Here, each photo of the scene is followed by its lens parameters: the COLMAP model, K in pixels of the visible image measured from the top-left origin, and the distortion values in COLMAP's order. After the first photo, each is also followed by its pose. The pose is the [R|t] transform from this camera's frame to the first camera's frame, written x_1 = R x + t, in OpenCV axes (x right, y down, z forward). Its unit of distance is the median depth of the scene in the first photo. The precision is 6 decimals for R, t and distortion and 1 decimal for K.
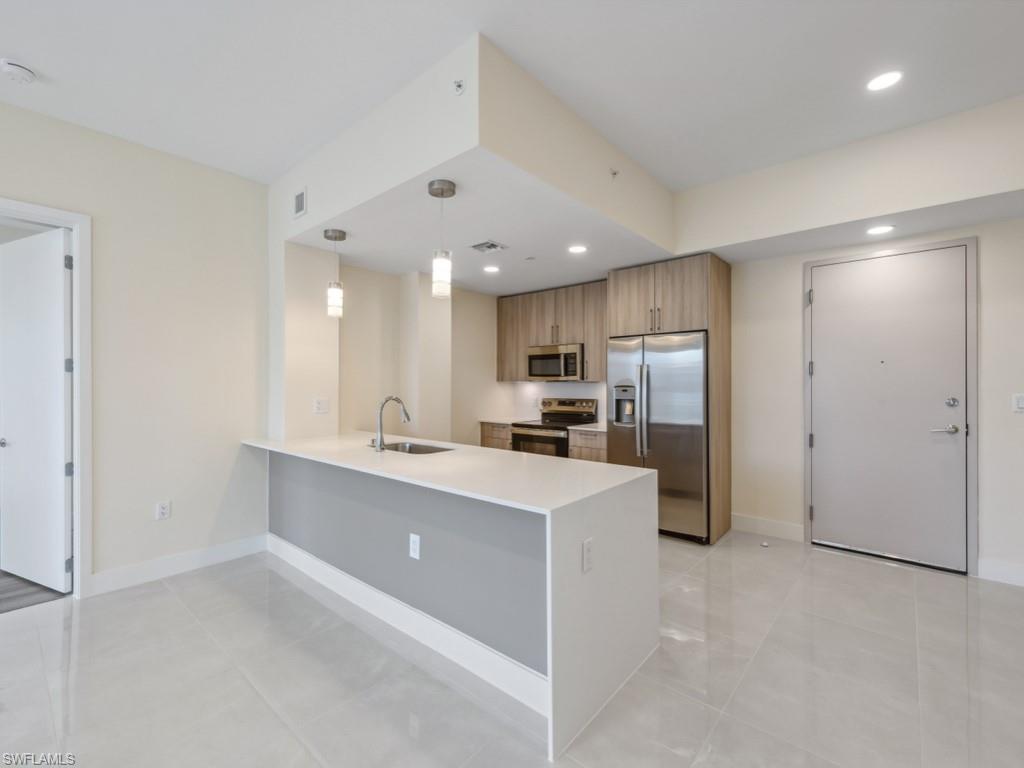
lens RADIAL K [[441.1, 0, 510.9], [0, 441.1, 381.4], [0, 0, 1]] dist [0.002352, -0.000628]
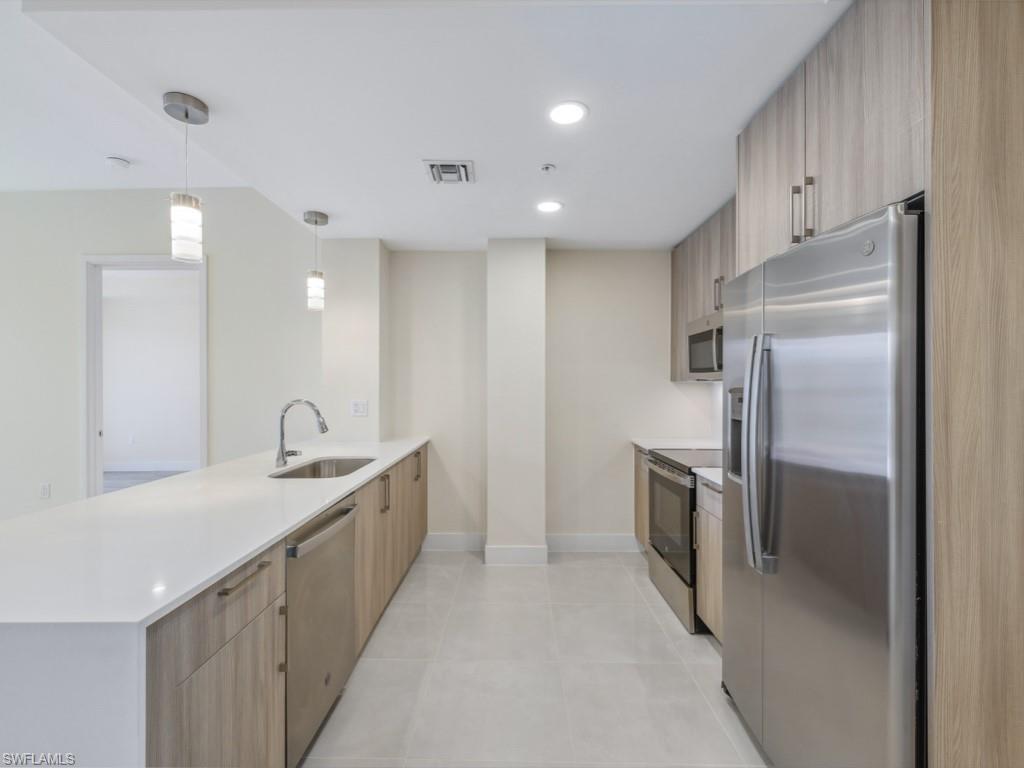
lens RADIAL K [[456.4, 0, 513.1], [0, 456.4, 391.3], [0, 0, 1]] dist [0.004161, 0.000098]
pose [[0.651929, 0.009035, -0.758226, 0.488085], [0.000223, 0.999927, 0.012107, 0.007554], [0.758280, -0.008062, 0.651879, 0.596157]]
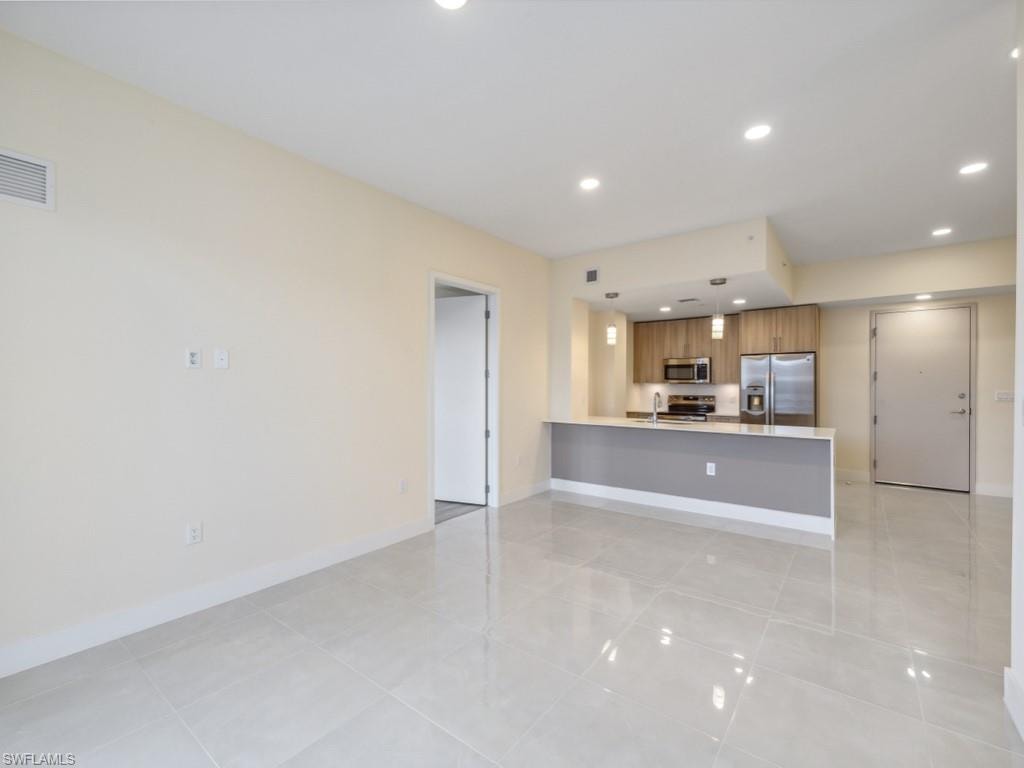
lens RADIAL K [[441.3, 0, 512.0], [0, 441.3, 384.4], [0, 0, 1]] dist [0.001336, -0.000277]
pose [[0.998485, 0.001237, 0.055011, -0.752866], [-0.001620, 0.999975, 0.006931, -0.007034], [-0.055001, -0.007009, 0.998462, -0.558434]]
